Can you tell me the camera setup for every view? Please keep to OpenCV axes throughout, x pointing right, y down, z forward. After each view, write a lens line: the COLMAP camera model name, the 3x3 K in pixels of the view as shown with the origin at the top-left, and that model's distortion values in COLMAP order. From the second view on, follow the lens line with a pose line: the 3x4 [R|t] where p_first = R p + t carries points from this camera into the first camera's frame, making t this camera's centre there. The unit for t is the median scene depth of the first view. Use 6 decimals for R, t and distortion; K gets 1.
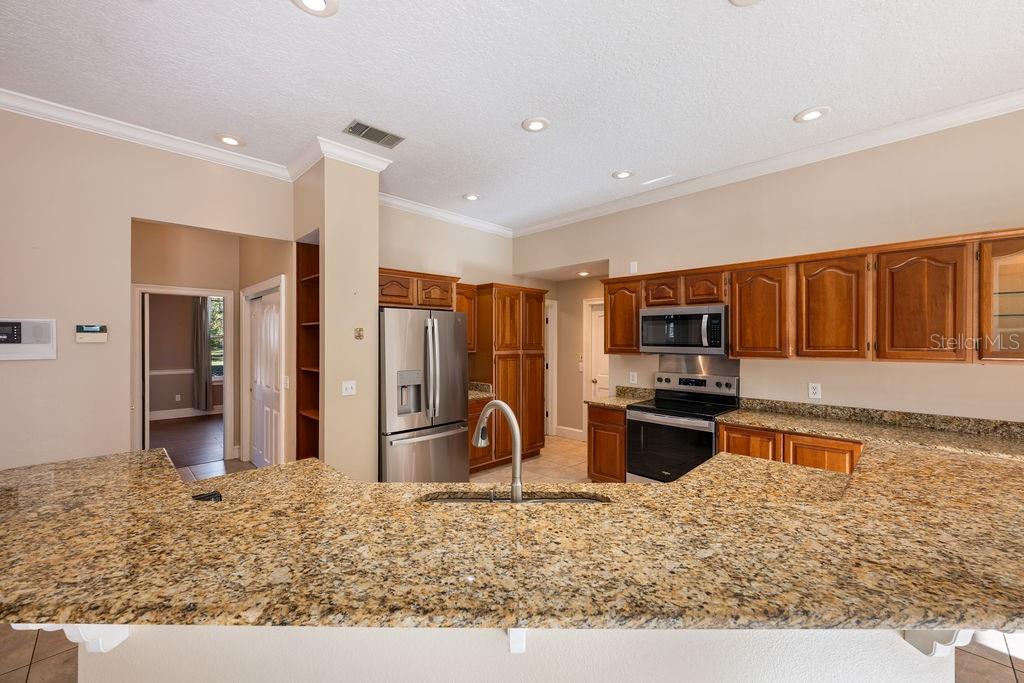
lens RADIAL K [[404.8, 0, 509.6], [0, 404.8, 341.0], [0, 0, 1]] dist [-0.002670, -0.000429]
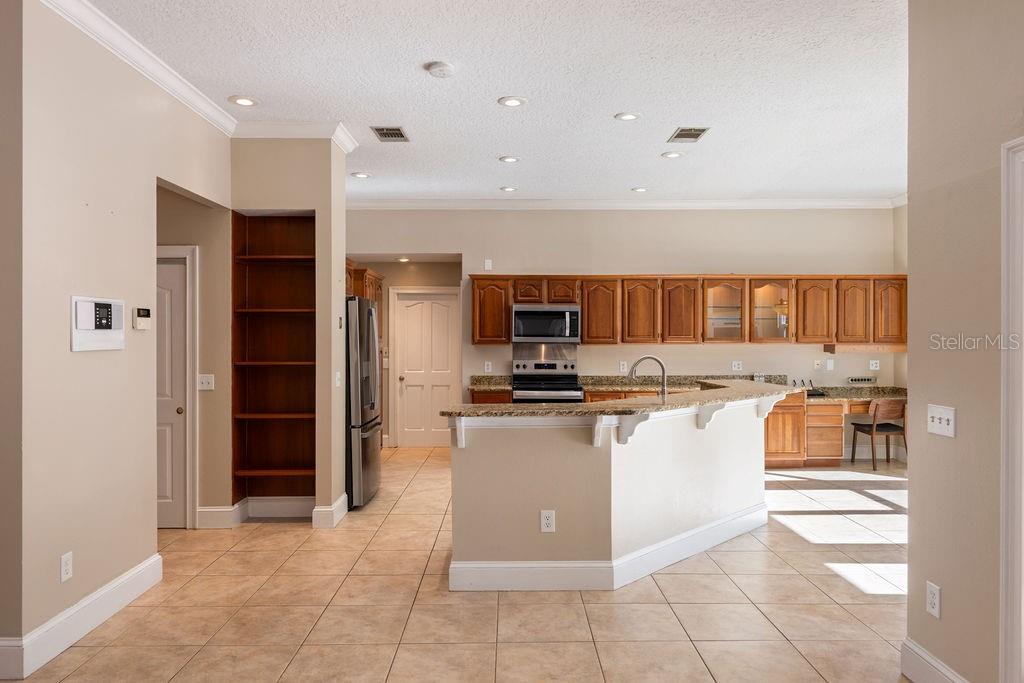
lens RADIAL K [[690.5, 0, 512.5], [0, 690.5, 341.5], [0, 0, 1]] dist [0.002009, -0.000886]
pose [[0.695788, -0.004627, 0.718232, -1.349944], [0.002922, 0.999989, 0.003611, 0.023021], [-0.718241, -0.000414, 0.695794, -0.460012]]
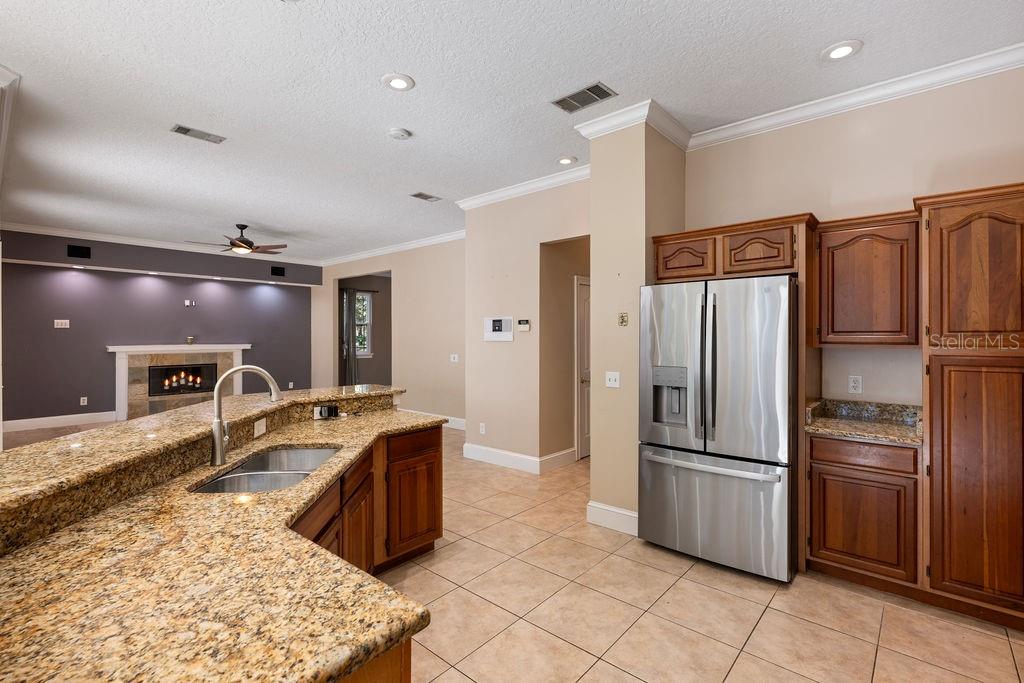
lens RADIAL K [[468.3, 0, 509.3], [0, 468.3, 335.4], [0, 0, 1]] dist [0.003042, 0.000440]
pose [[0.066592, 0.002220, -0.997778, 0.669226], [0.000042, 0.999998, 0.002228, 0.015634], [0.997780, -0.000190, 0.066592, 0.731308]]
